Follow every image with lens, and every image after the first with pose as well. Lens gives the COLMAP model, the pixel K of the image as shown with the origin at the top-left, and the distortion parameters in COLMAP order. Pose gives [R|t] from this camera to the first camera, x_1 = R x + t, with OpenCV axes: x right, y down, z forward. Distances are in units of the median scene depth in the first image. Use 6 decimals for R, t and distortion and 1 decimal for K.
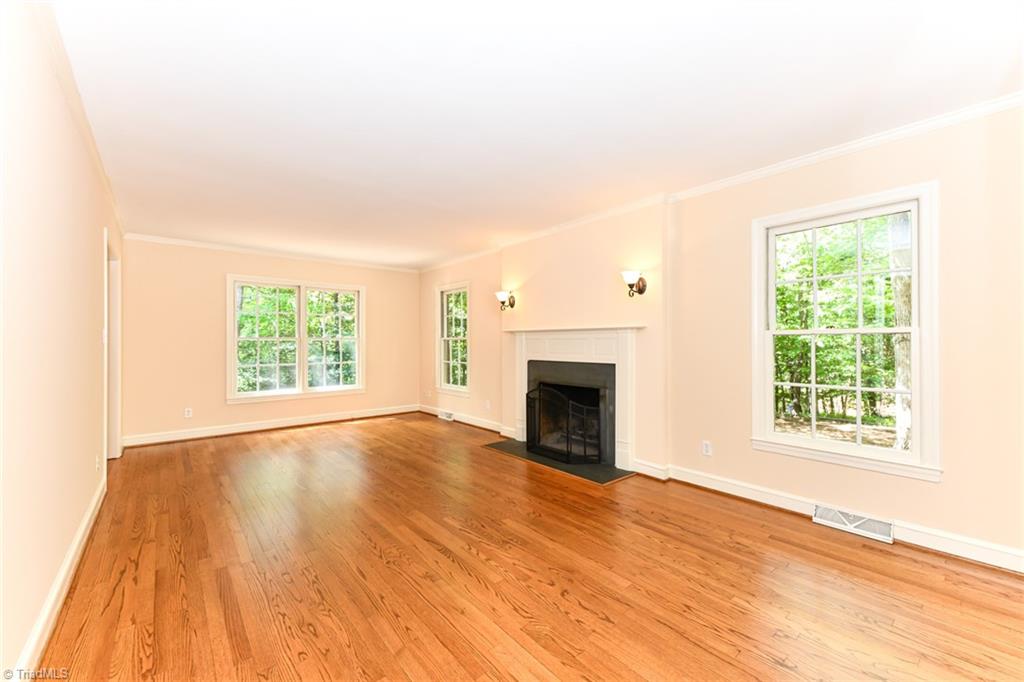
lens RADIAL K [[414.1, 0, 513.4], [0, 414.1, 341.7], [0, 0, 1]] dist [0.026984, 0.000614]
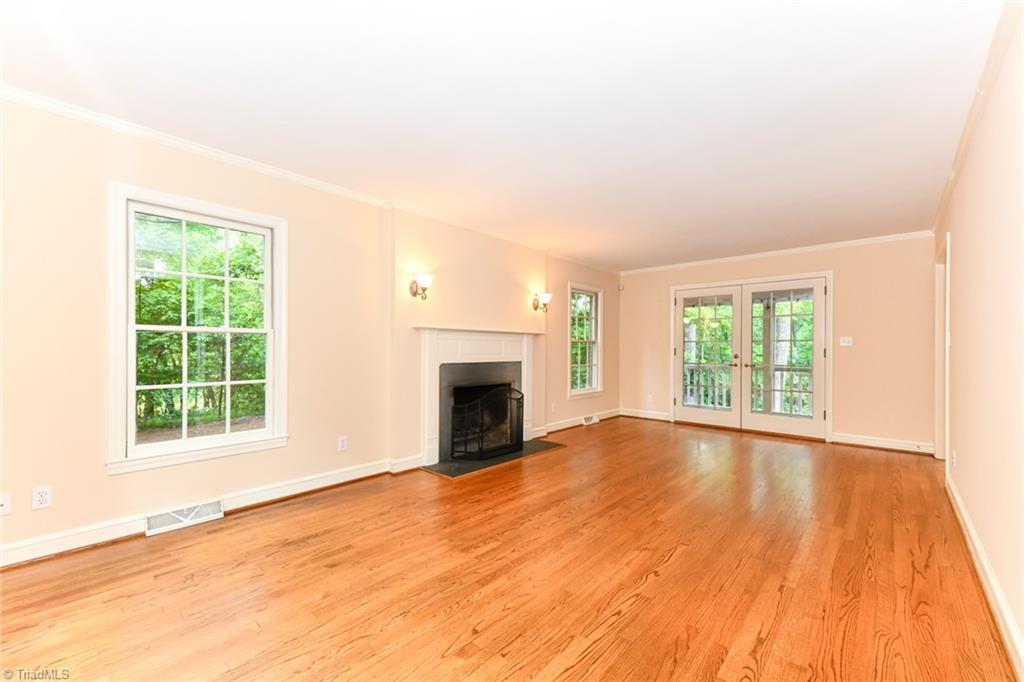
lens RADIAL K [[414.1, 0, 507.4], [0, 414.1, 349.7], [0, 0, 1]] dist [0.026984, 0.000614]
pose [[-0.132544, -0.007628, 0.991148, -0.818729], [-0.019124, 0.999804, 0.005137, 0.009564], [-0.990993, -0.018274, -0.132664, 0.978713]]
